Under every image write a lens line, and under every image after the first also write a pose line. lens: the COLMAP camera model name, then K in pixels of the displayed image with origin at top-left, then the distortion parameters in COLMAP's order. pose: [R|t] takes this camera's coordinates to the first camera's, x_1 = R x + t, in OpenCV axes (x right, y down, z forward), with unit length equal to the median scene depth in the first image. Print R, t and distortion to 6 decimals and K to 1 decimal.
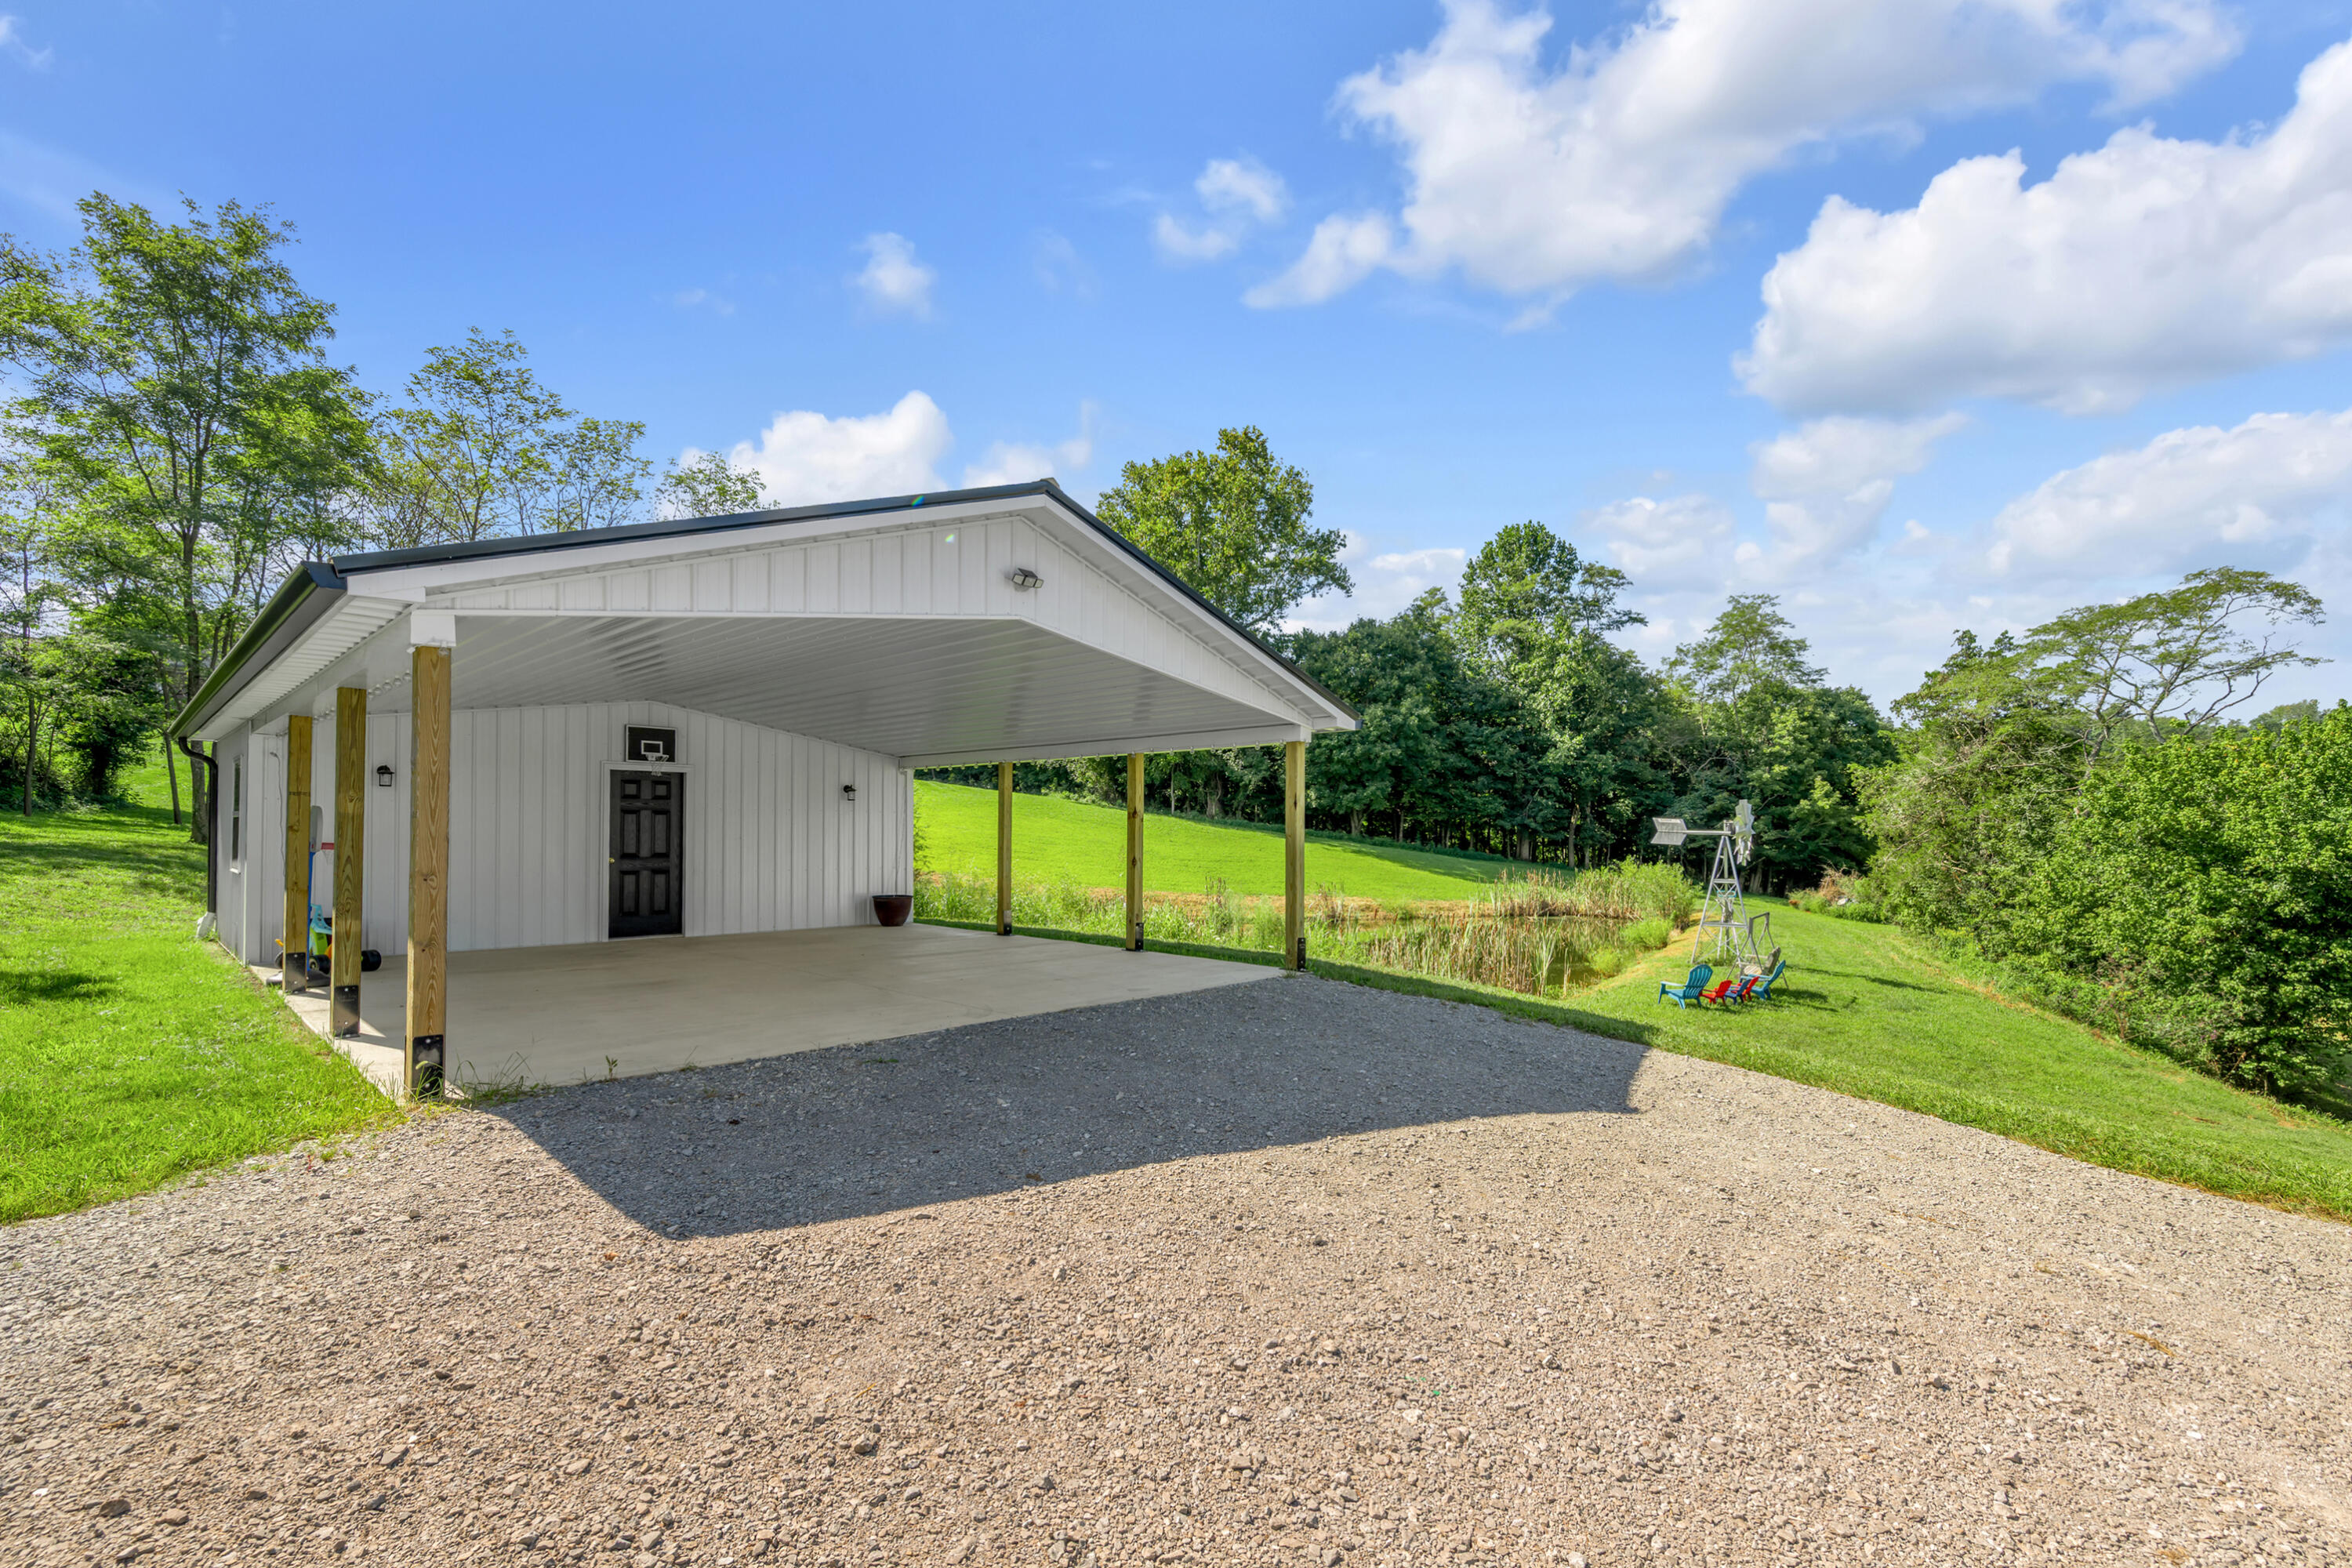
lens RADIAL K [[1050.8, 0, 1163.8], [0, 1050.8, 817.0], [0, 0, 1]] dist [0.000465, 0.000044]
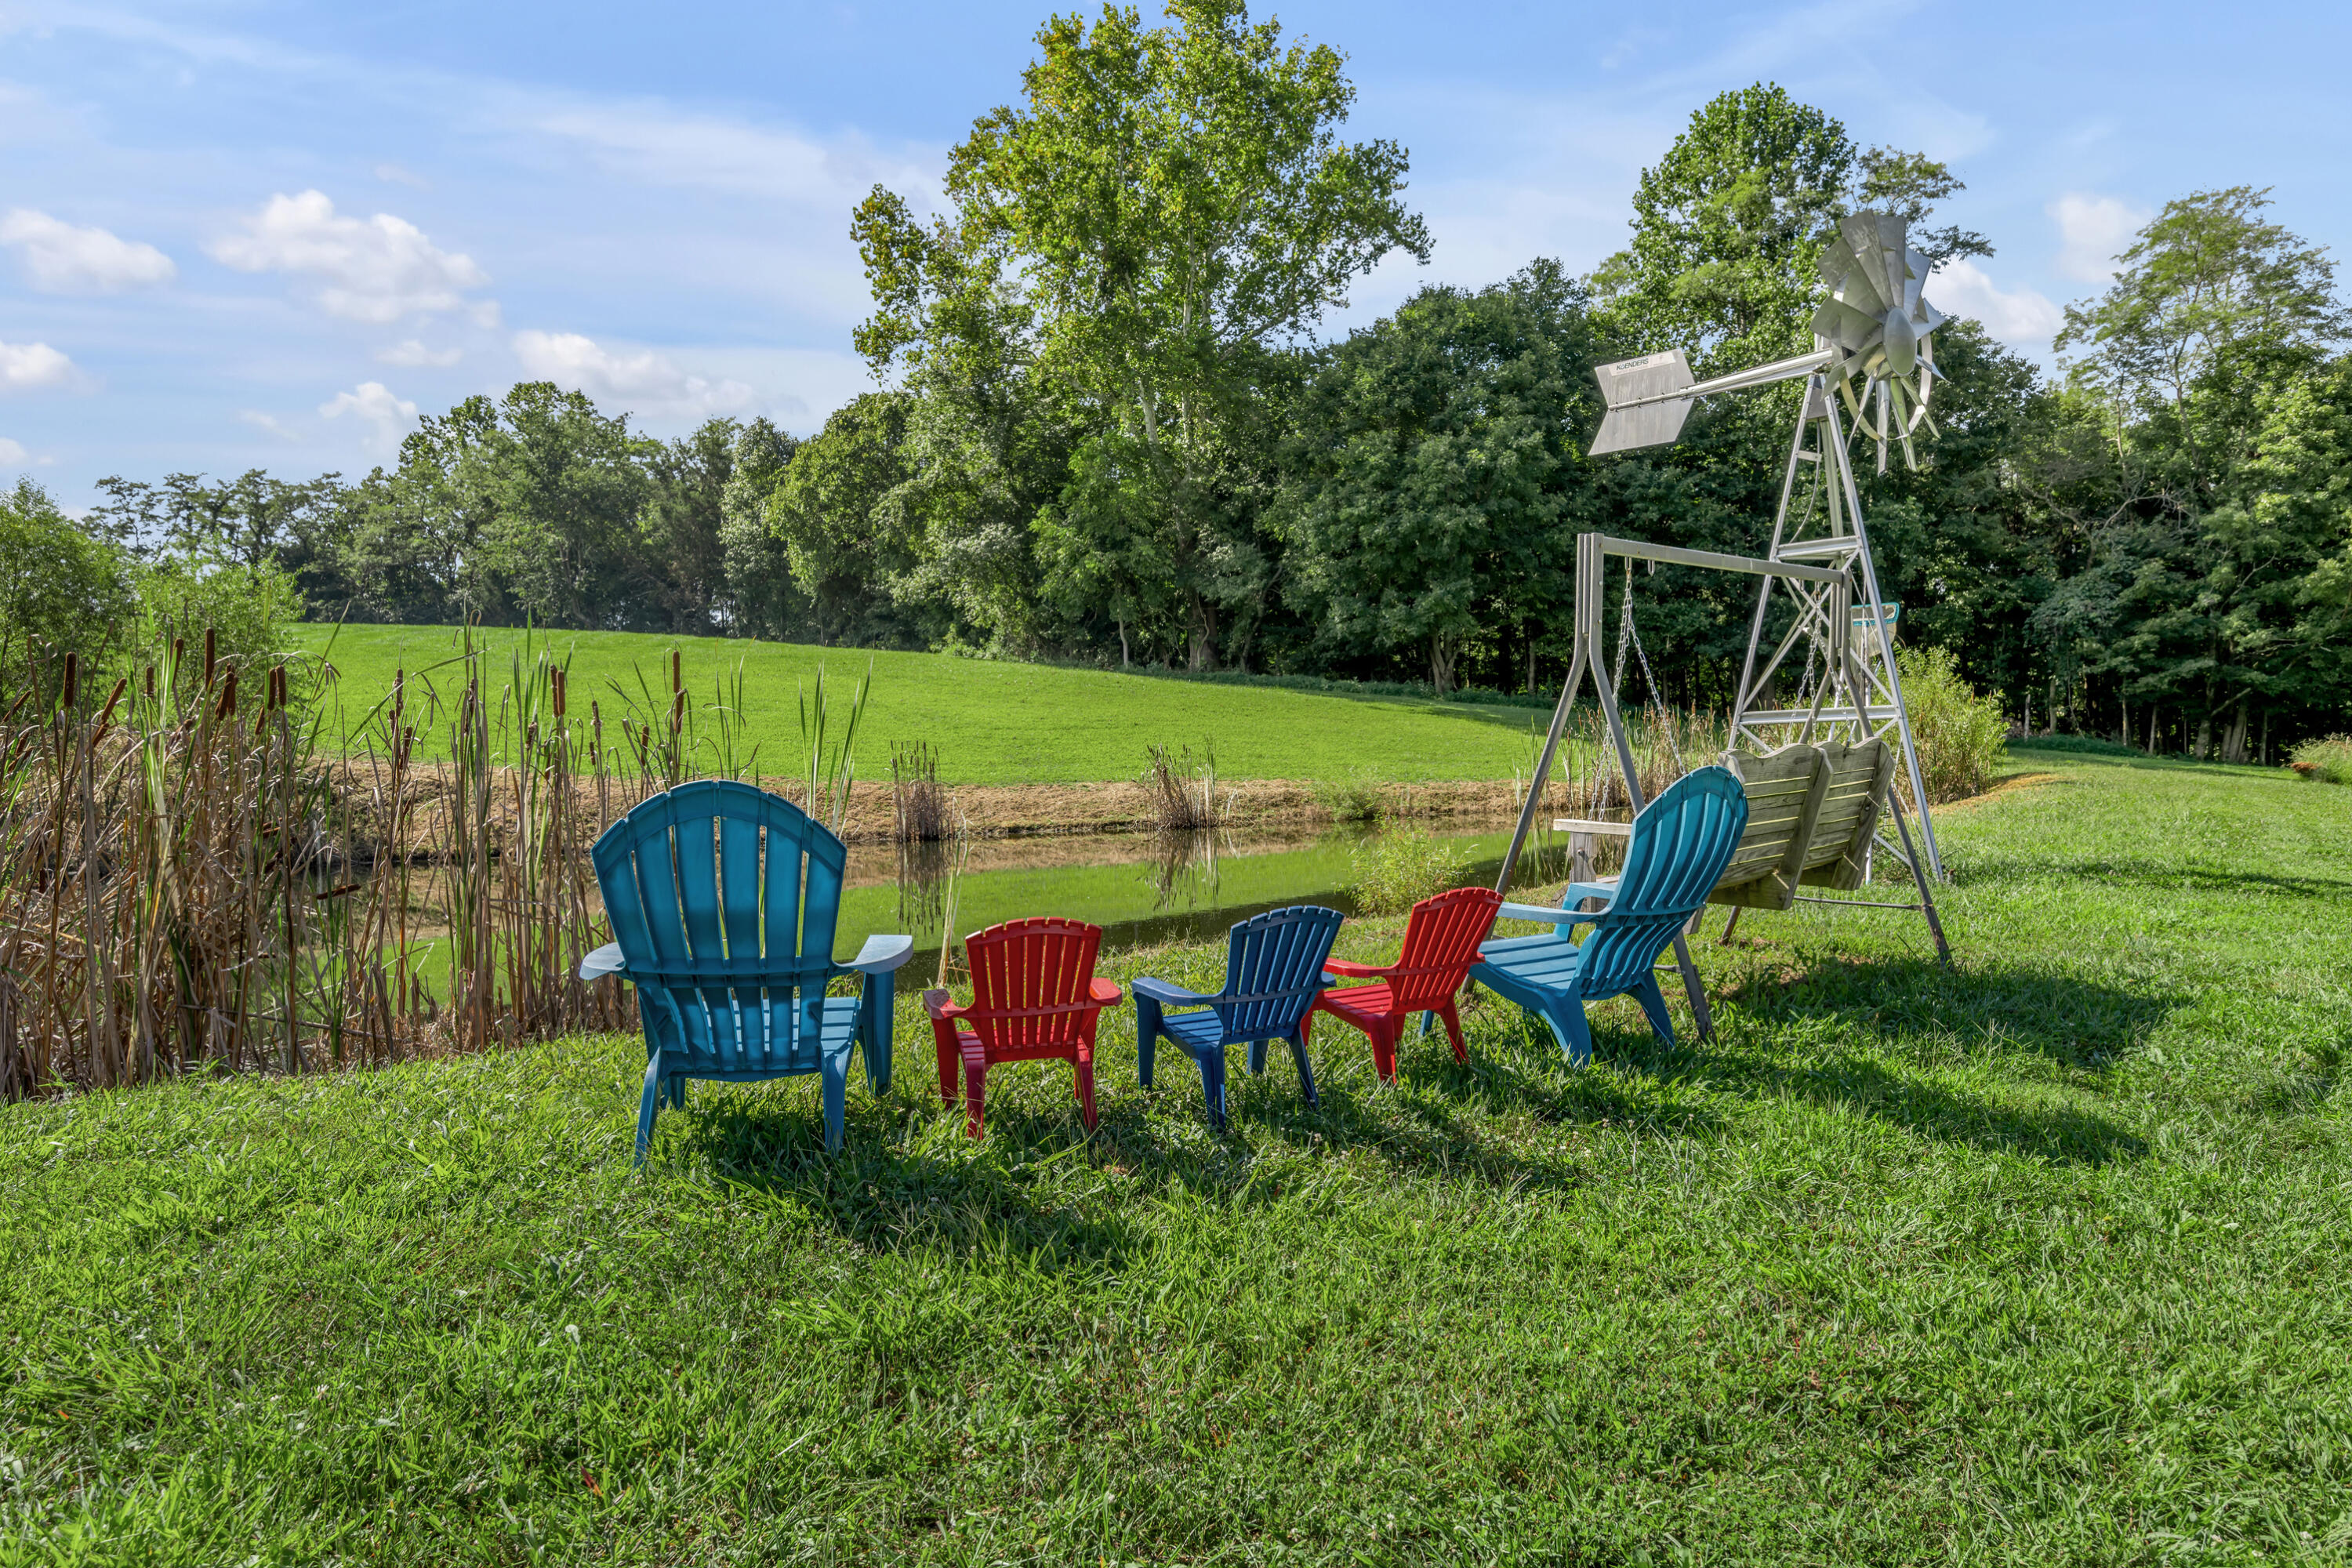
lens RADIAL K [[1441.8, 0, 1176.0], [0, 1441.8, 784.0], [0, 0, 1]] dist [-0.006854, 0.001483]
pose [[0.987904, -0.041781, -0.149334, 0.159942], [0.047099, 0.998369, 0.032255, 0.037153], [0.147743, -0.038898, 0.988261, 0.233877]]
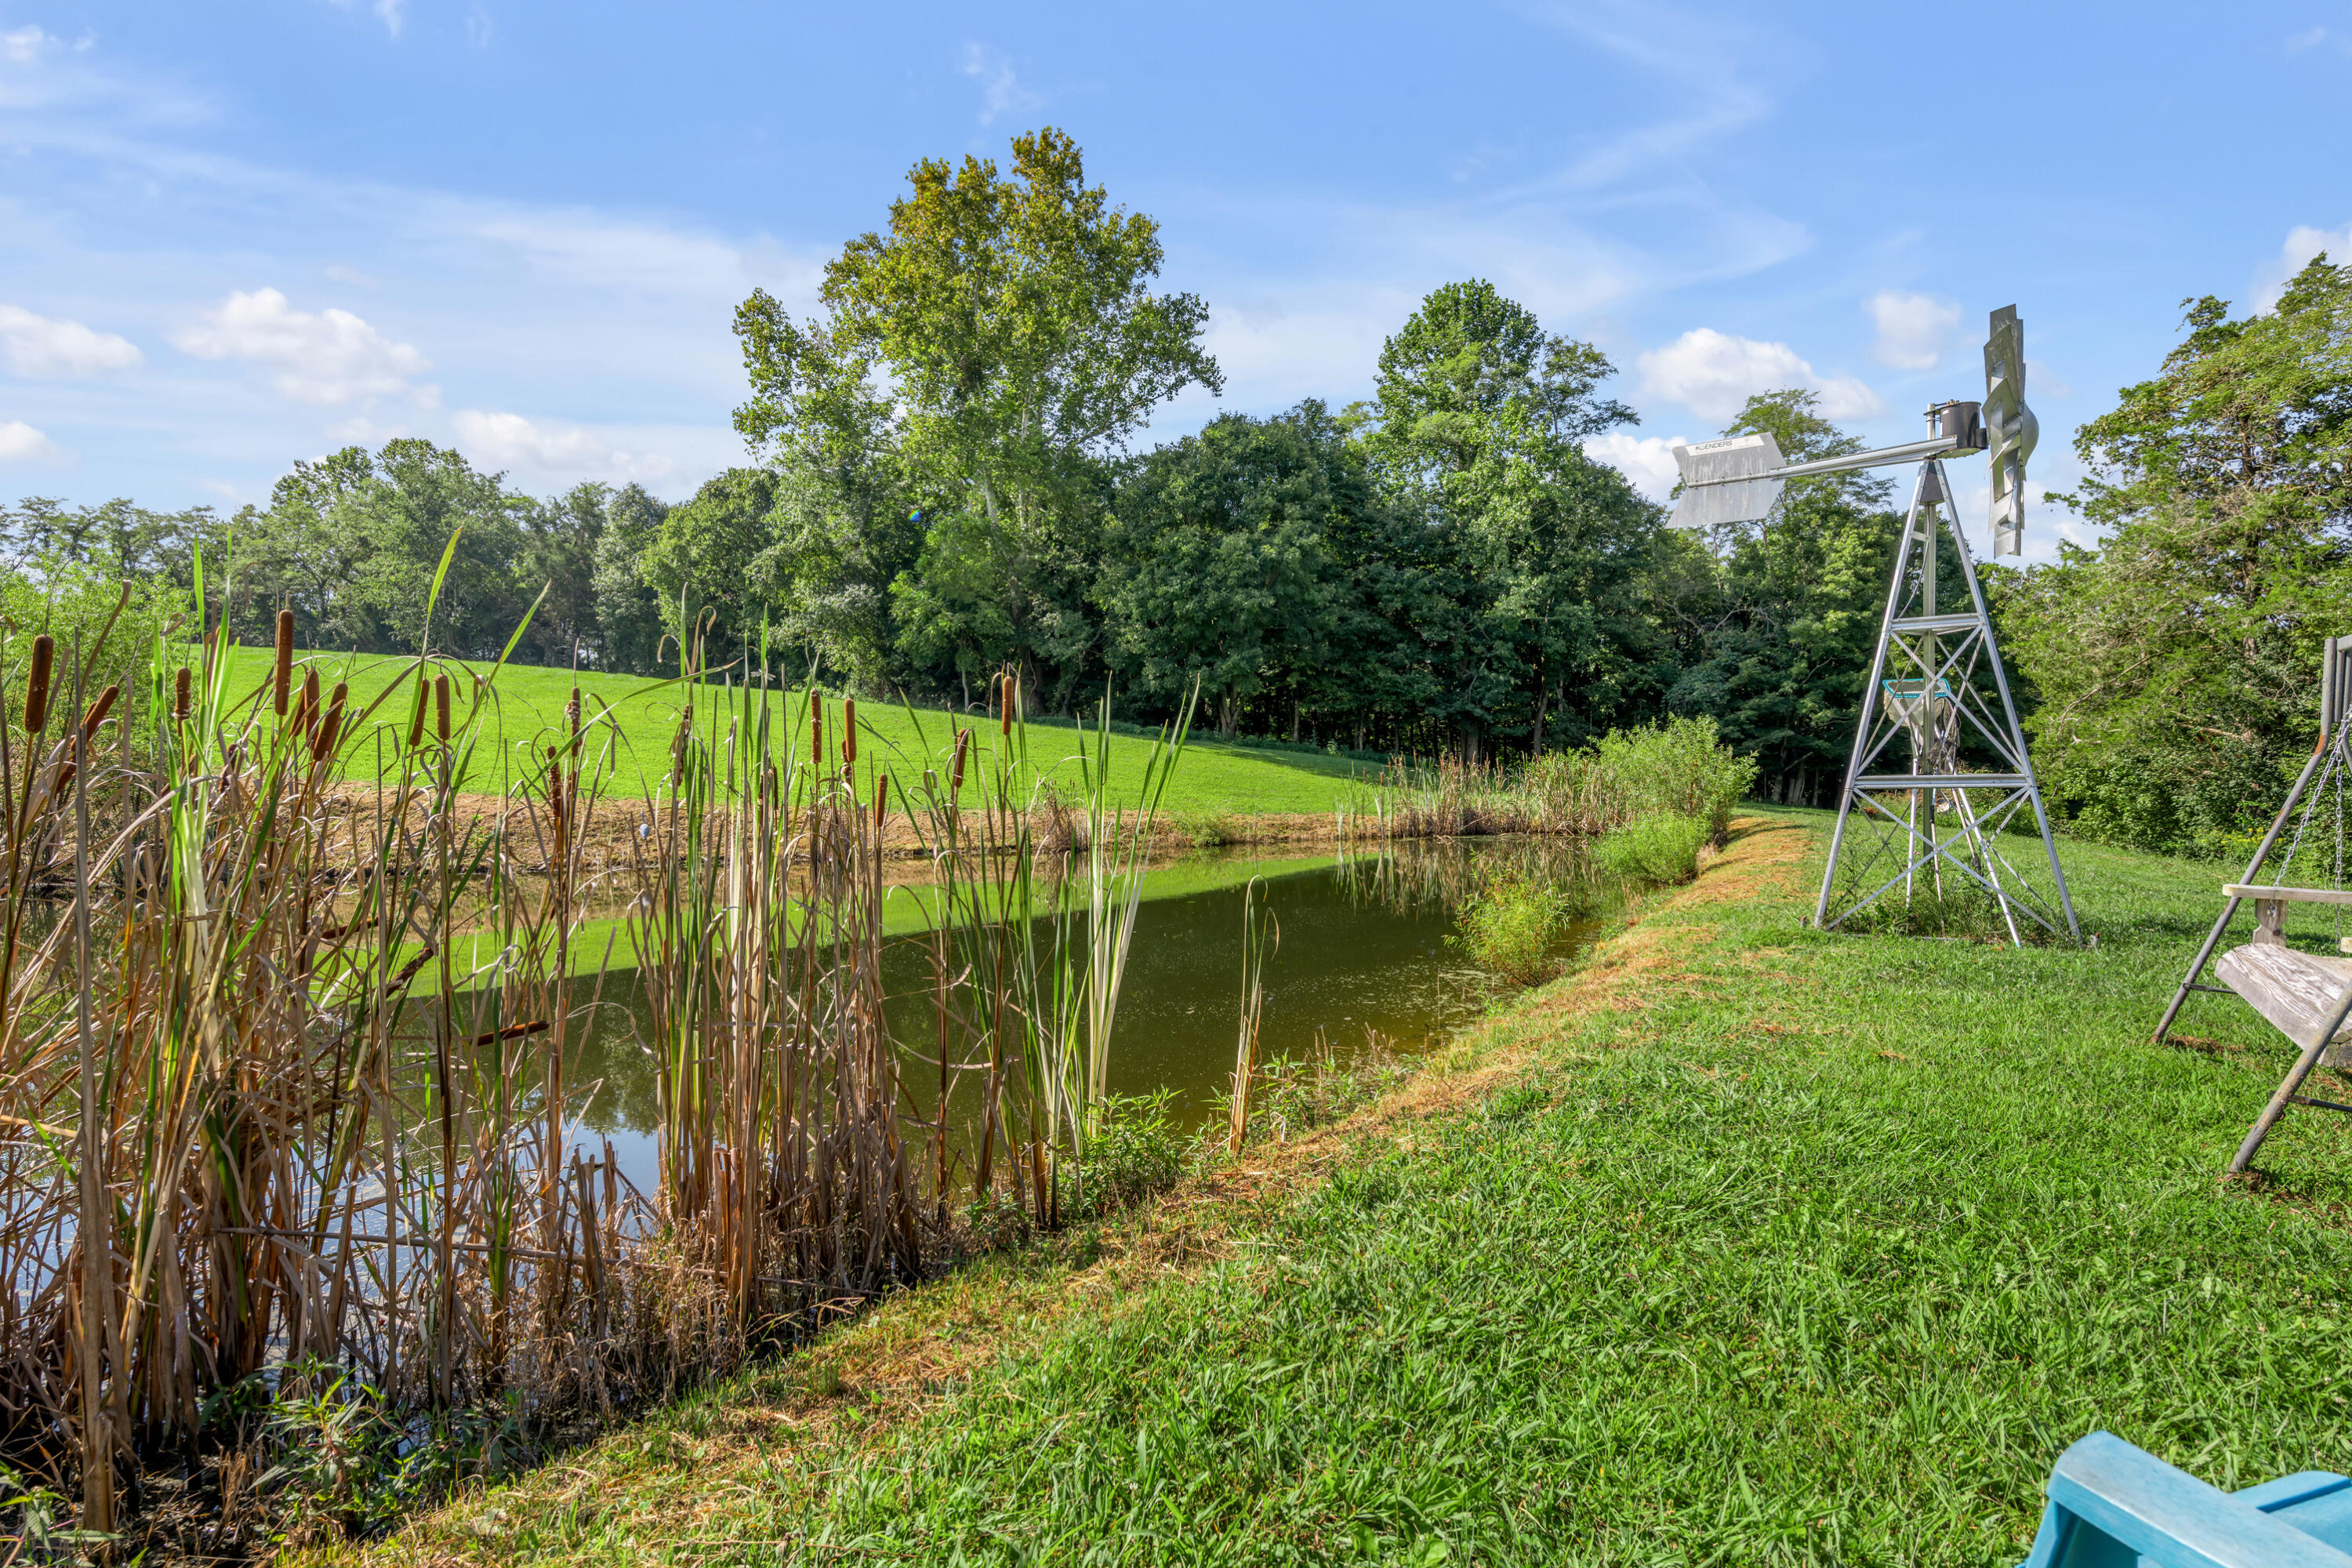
lens RADIAL K [[1131.6, 0, 1176.0], [0, 1131.6, 784.0], [0, 0, 1]] dist [0.001683, -0.001122]
pose [[0.998907, -0.023841, 0.040210, 0.121437], [0.023062, 0.999539, 0.019727, 0.034295], [-0.040662, -0.018778, 0.998996, 0.267052]]
